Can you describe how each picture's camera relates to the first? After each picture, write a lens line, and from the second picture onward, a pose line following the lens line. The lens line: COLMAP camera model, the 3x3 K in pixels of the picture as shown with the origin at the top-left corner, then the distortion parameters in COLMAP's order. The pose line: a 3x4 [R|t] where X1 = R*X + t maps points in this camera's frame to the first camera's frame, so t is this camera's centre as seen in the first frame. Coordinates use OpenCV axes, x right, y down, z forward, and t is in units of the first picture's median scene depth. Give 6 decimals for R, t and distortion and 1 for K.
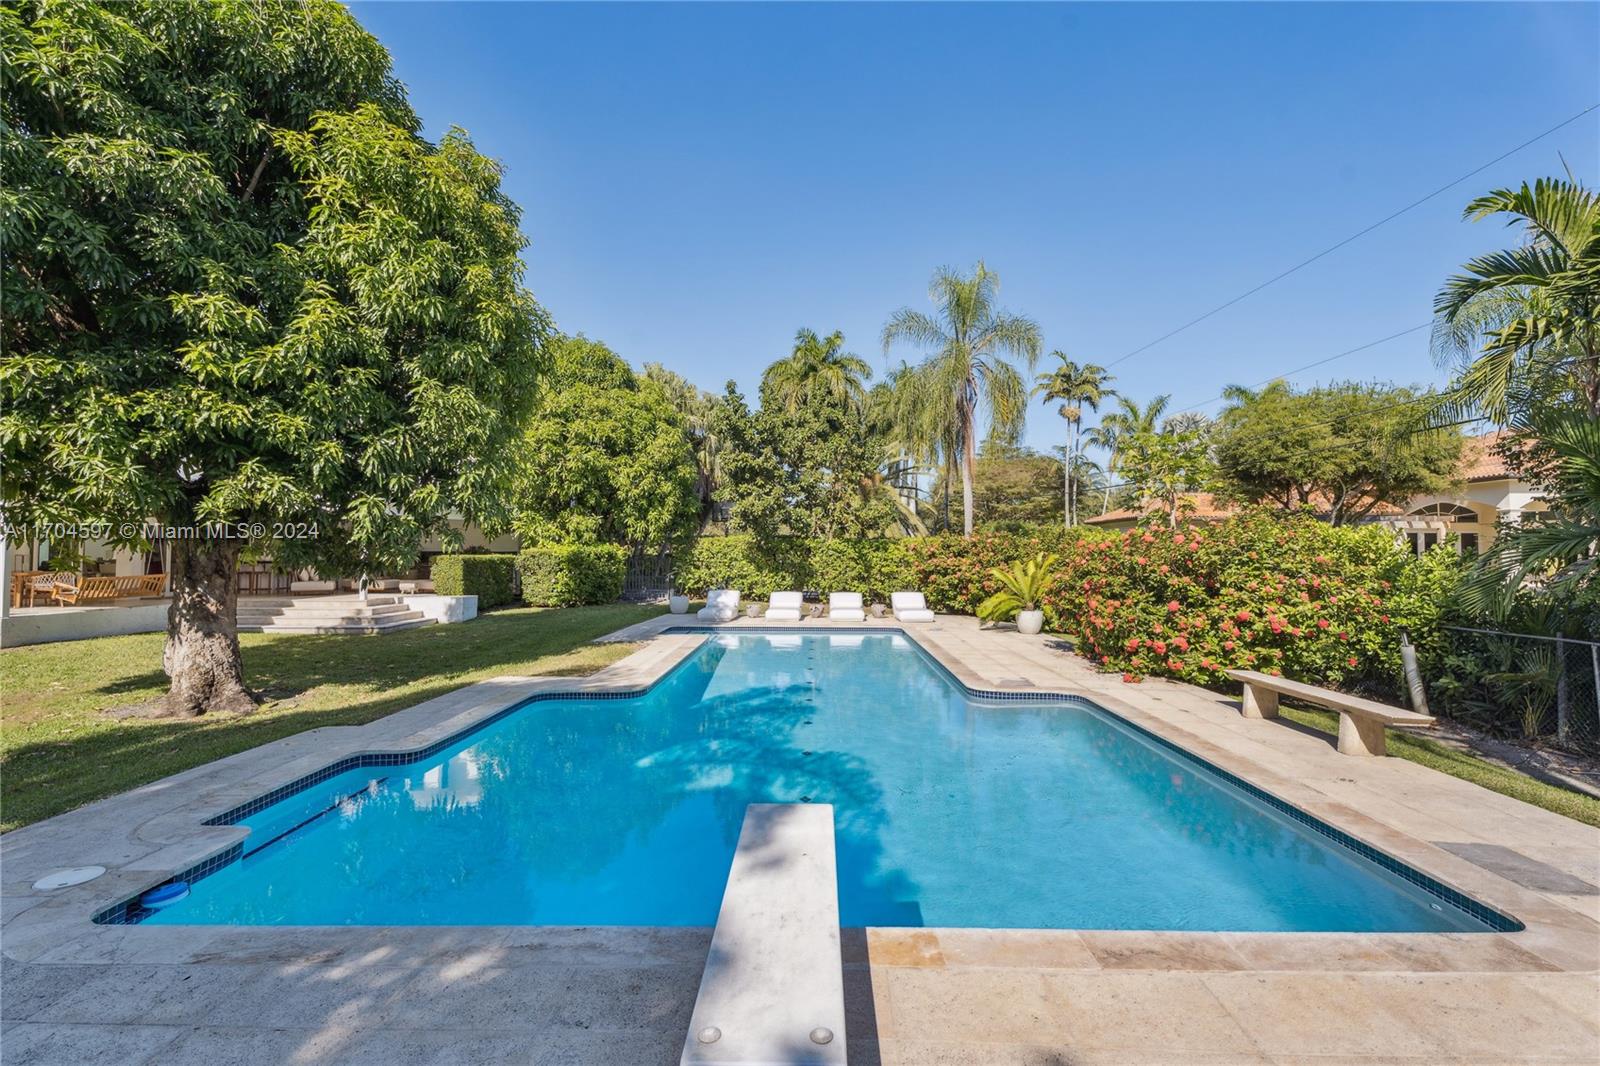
lens RADIAL K [[721.7, 0, 800.4], [0, 721.7, 529.9], [0, 0, 1]] dist [0.002350, -0.000309]
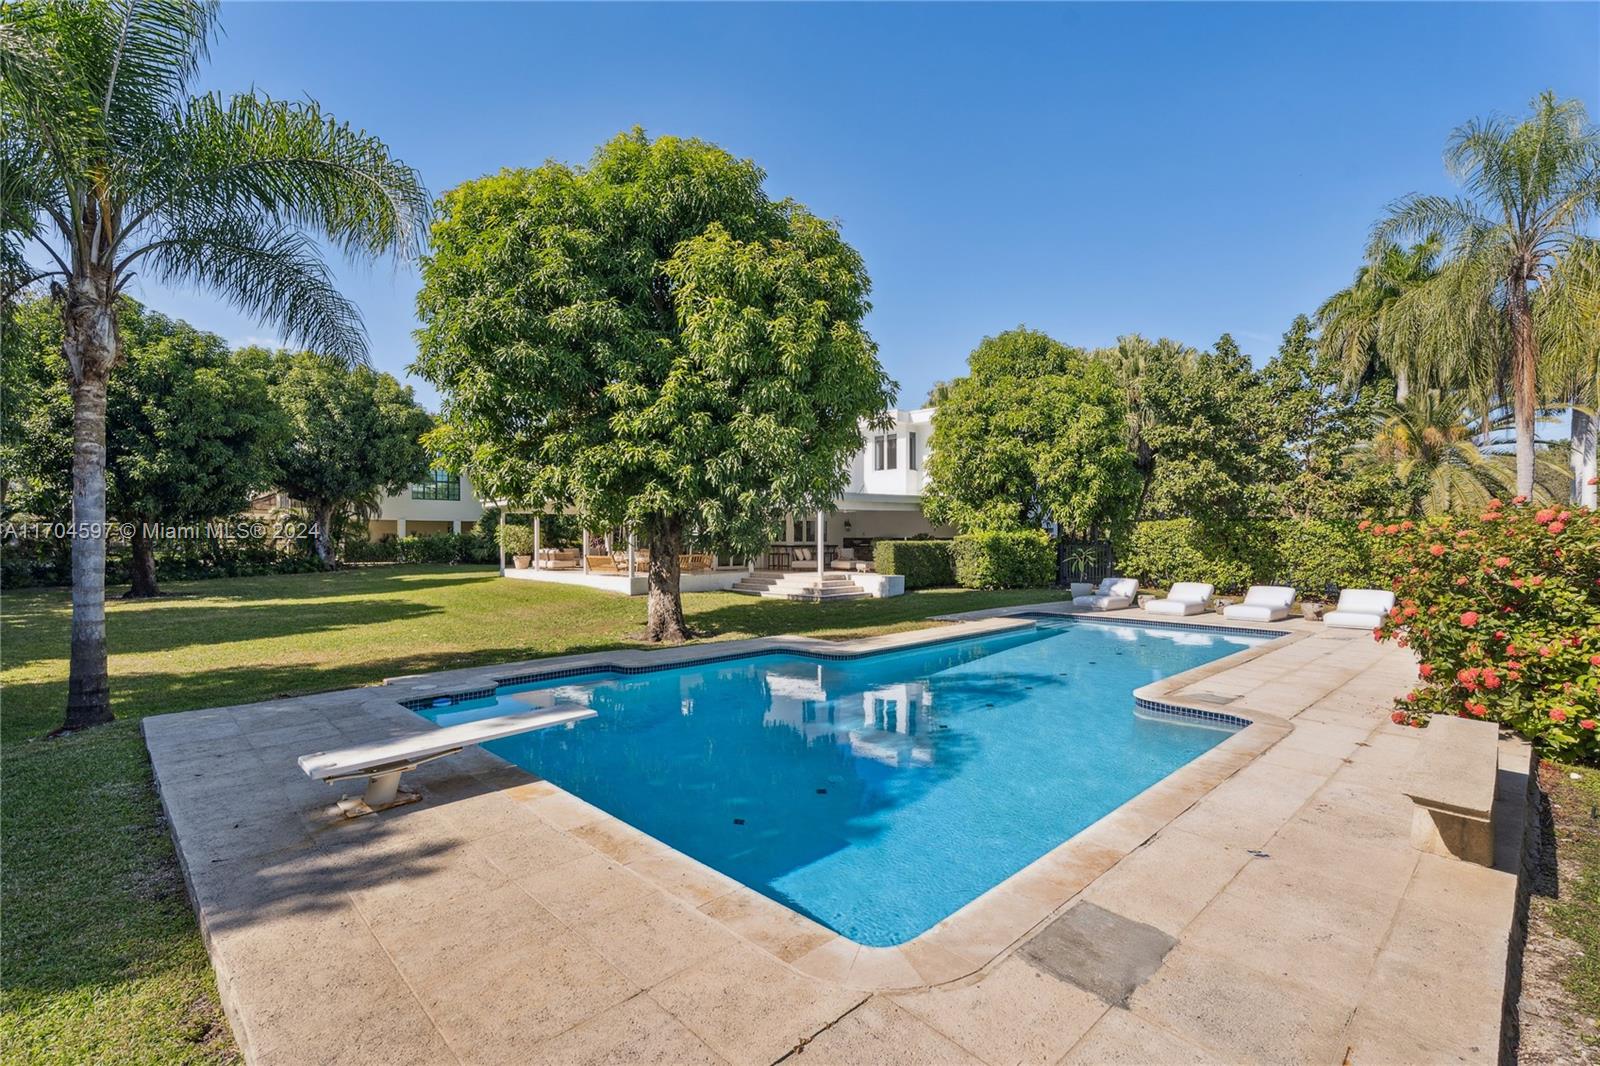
lens RADIAL K [[721.7, 0, 793.9], [0, 721.7, 539.7], [0, 0, 1]] dist [0.002350, -0.000309]
pose [[0.706514, -0.002209, -0.707695, 0.262534], [0.026165, 0.999393, 0.023001, 0.001029], [0.707215, -0.034768, 0.706143, 0.048426]]
